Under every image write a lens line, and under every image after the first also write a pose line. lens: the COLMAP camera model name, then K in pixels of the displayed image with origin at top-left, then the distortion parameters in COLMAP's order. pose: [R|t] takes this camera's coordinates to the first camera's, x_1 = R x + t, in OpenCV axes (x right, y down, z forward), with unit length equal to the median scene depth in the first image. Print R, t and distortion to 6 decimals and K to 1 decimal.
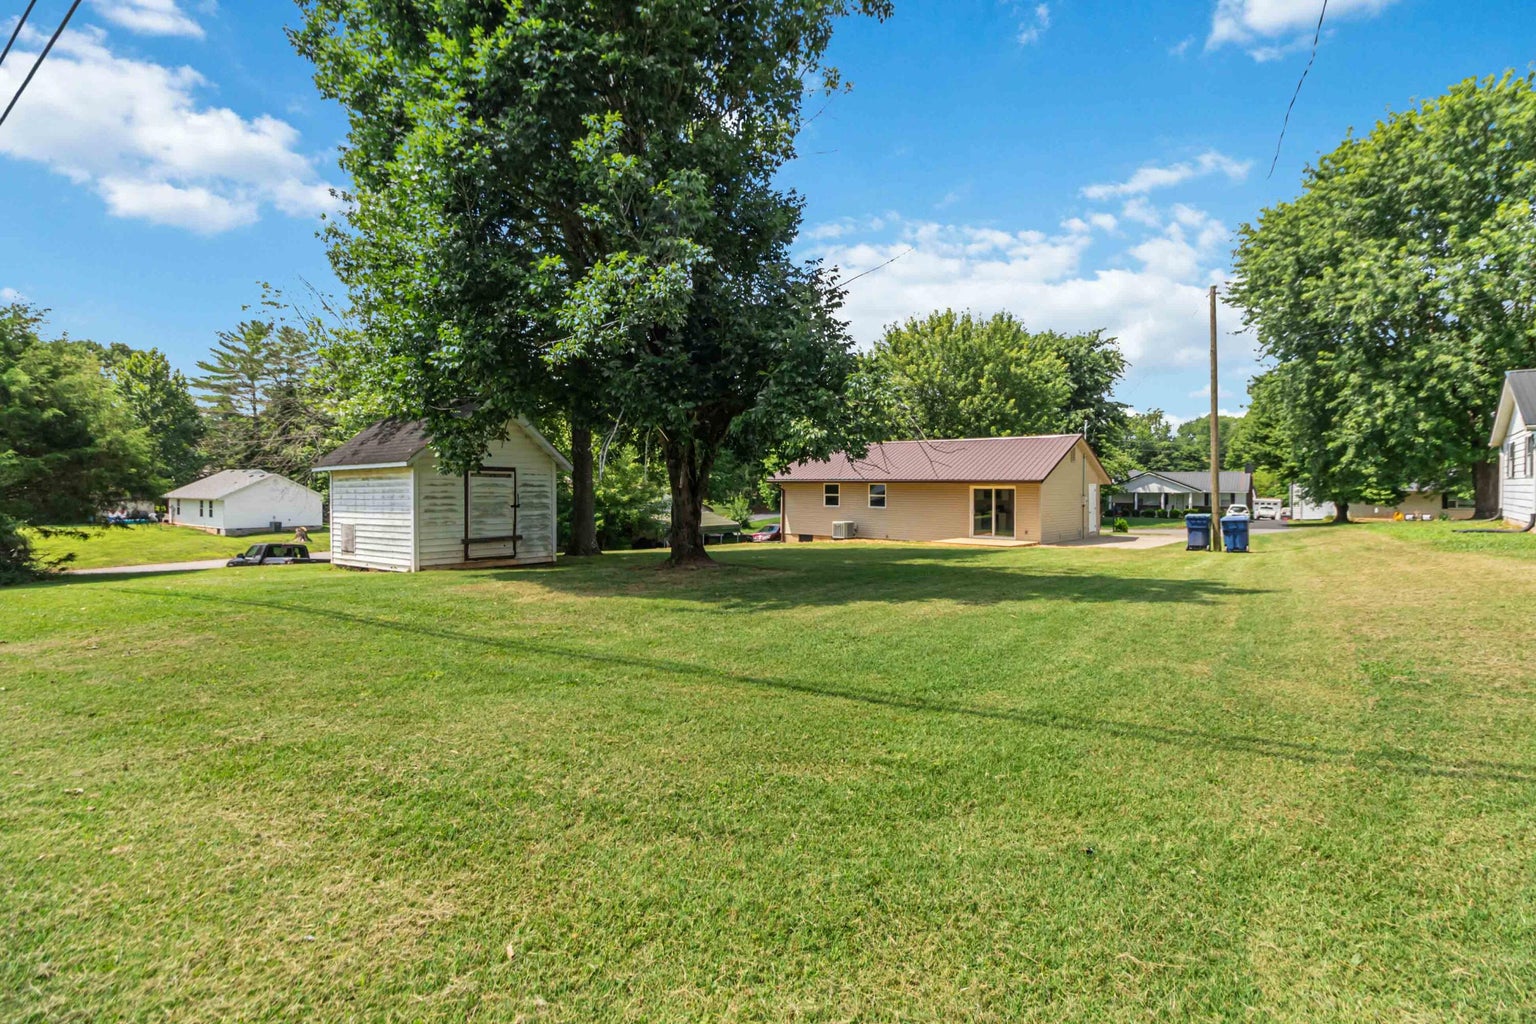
lens RADIAL K [[729.5, 0, 768.7], [0, 729.5, 508.5], [0, 0, 1]] dist [0.013739, -0.000117]
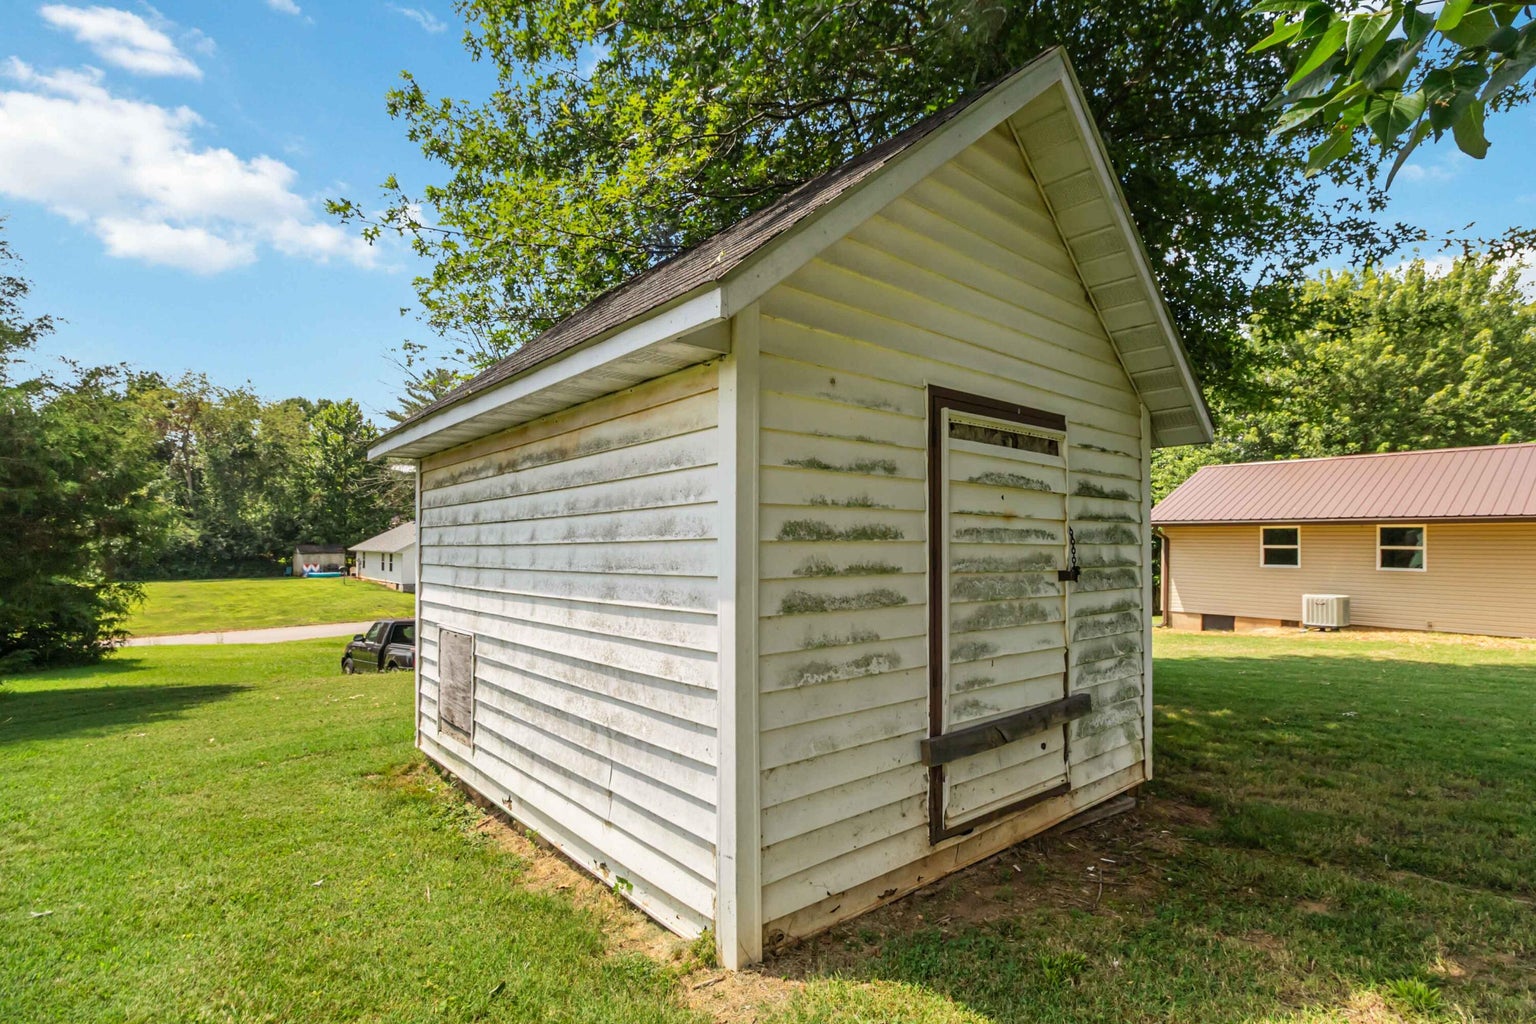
lens RADIAL K [[729.5, 0, 749.5], [0, 729.5, 559.1], [0, 0, 1]] dist [0.013739, -0.000117]
pose [[0.974224, 0.006058, -0.225500, -0.144356], [-0.007471, 0.999957, -0.005416, -0.002355], [0.225457, 0.006961, 0.974228, 0.271262]]
